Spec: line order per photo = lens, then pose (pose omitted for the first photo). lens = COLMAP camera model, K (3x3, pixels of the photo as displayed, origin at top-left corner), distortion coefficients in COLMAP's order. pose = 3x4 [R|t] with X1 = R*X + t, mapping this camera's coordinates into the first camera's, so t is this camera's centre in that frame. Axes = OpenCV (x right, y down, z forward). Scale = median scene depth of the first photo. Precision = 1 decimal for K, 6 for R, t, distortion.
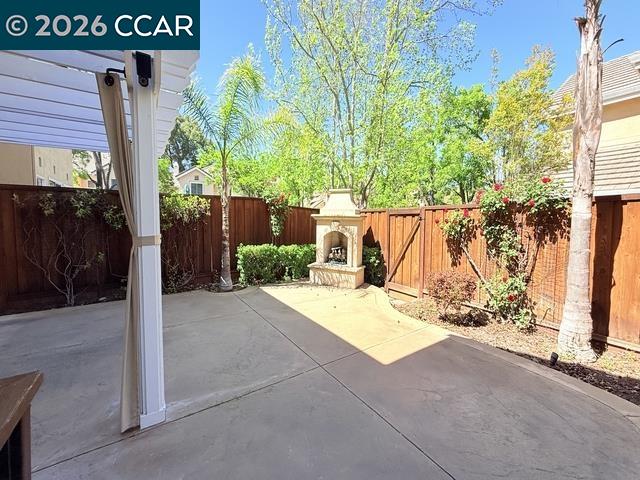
lens RADIAL K [[258.6, 0, 320.0], [0, 258.6, 255.6], [0, 0, 1]] dist [0.002470, 0.000252]
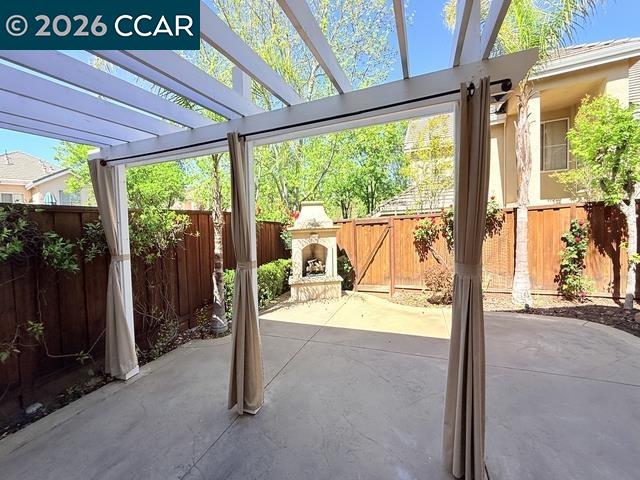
lens RADIAL K [[258.6, 0, 318.4], [0, 258.6, 263.6], [0, 0, 1]] dist [0.002470, 0.000252]
pose [[0.818921, -0.134937, 0.557818, -0.563948], [0.135598, 0.989940, 0.040400, -0.065574], [-0.557658, 0.042555, 0.828980, 0.198969]]
